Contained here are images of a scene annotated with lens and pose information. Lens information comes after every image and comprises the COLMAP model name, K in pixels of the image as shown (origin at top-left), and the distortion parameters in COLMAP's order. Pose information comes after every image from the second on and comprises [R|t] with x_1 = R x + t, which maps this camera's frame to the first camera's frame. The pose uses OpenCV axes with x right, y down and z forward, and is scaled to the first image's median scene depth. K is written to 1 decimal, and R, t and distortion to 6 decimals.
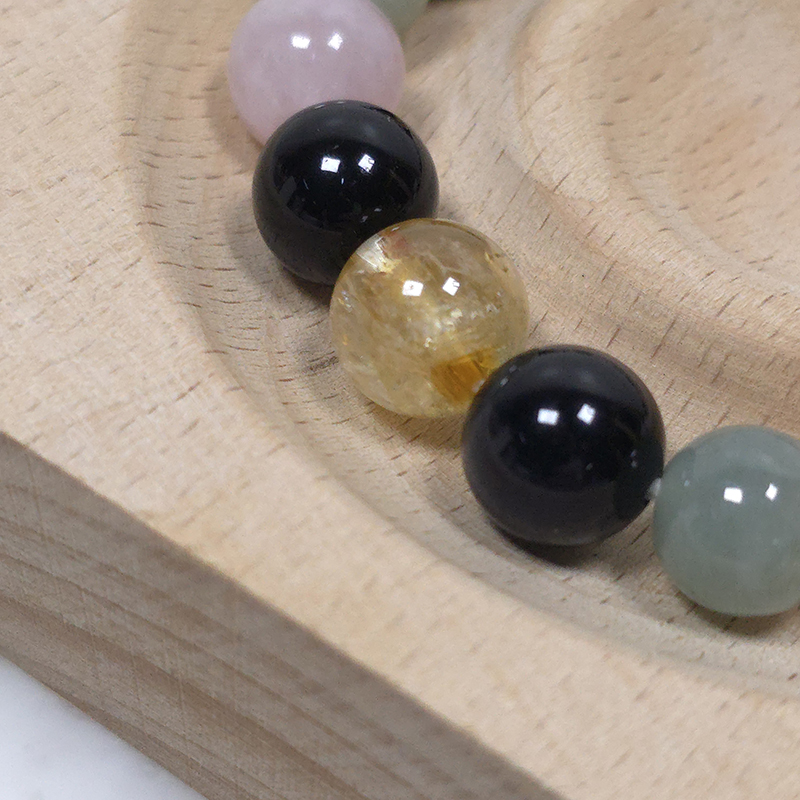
lens RADIAL K [[2321.2, 0, 391.6], [0, 2321.2, 401.2], [0, 0, 1]] dist [0.150075, 0.000000]
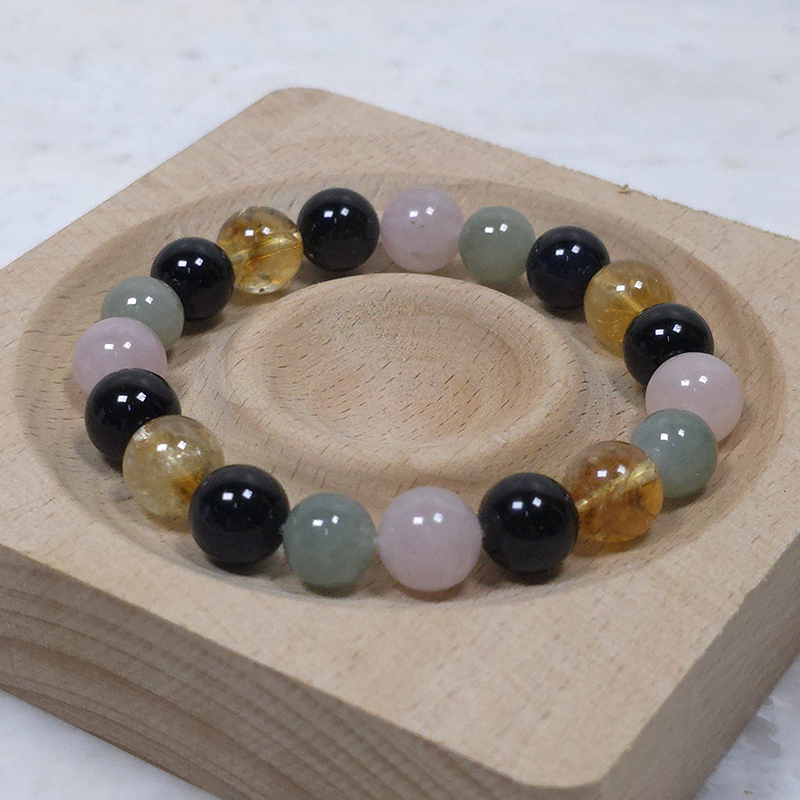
lens RADIAL K [[2210.3, 0, 376.5], [0, 2210.3, 399.3], [0, 0, 1]] dist [0.213058, 0.000000]
pose [[0.996614, -0.081748, 0.008783, 0.174627], [0.081578, 0.969877, -0.229528, 0.352989], [0.010245, 0.229467, 0.973262, -0.835756]]
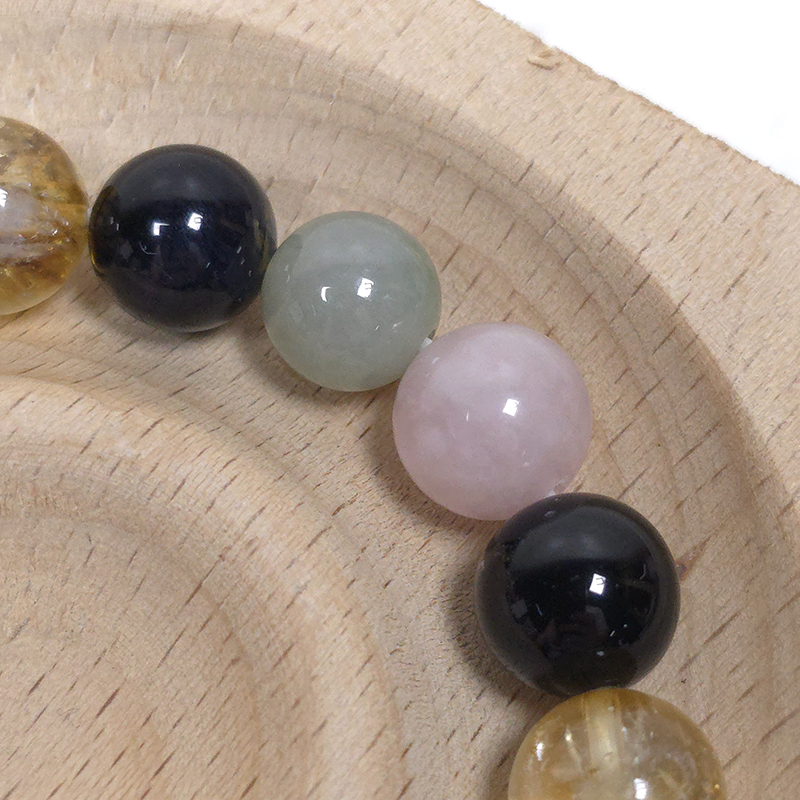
lens RADIAL K [[2321.2, 0, 406.8], [0, 2321.2, 397.3], [0, 0, 1]] dist [0.150075, 0.000000]
pose [[0.997769, -0.066560, -0.005241, 0.396397], [0.064462, 0.939917, 0.335261, -0.557449], [-0.017389, -0.334851, 0.942111, 0.287889]]
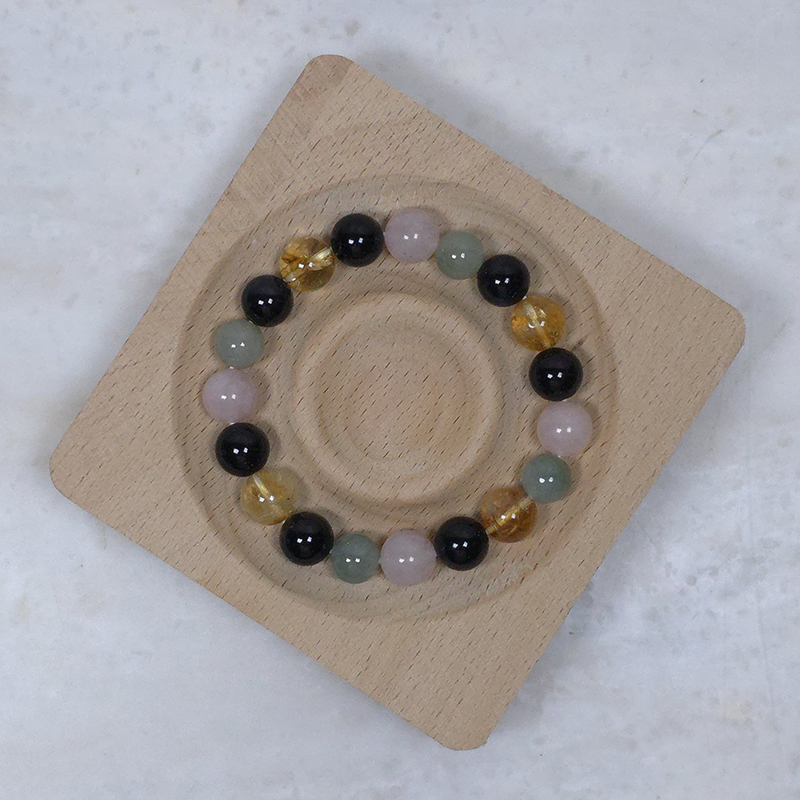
lens RADIAL K [[2321.2, 0, 397.8], [0, 2321.2, 396.2], [0, 0, 1]] dist [0.150075, 0.000000]
pose [[0.993766, -0.051040, -0.099114, 0.572120], [0.102156, 0.772888, 0.626265, -2.355880], [0.044639, -0.632486, 0.773284, -1.642219]]
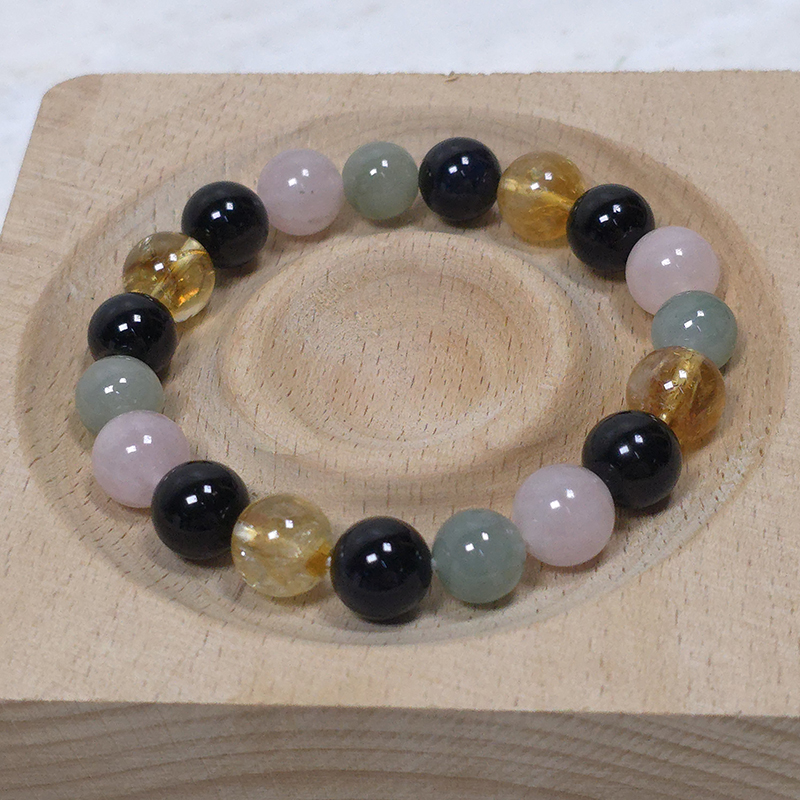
lens RADIAL K [[2182.0, 0, 399.1], [0, 2182.0, 398.1], [0, 0, 1]] dist [0.208007, 0.000000]
pose [[0.842525, -0.465339, 0.271315, -0.335059], [0.479856, 0.877229, 0.014441, -0.121560], [-0.244726, 0.118025, 0.962382, -0.774542]]
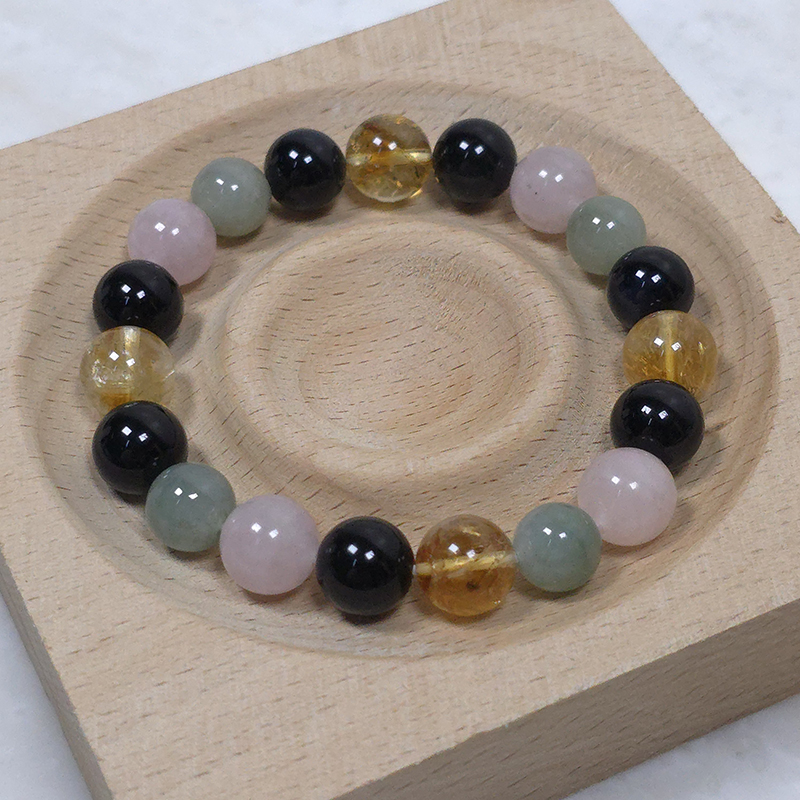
lens RADIAL K [[2206.2, 0, 402.6], [0, 2206.2, 399.0], [0, 0, 1]] dist [0.200370, 0.000000]
pose [[0.876701, 0.308546, -0.369047, 0.978540], [-0.299814, 0.950433, 0.082390, -0.252496], [0.376175, 0.038414, 0.925752, -0.762025]]
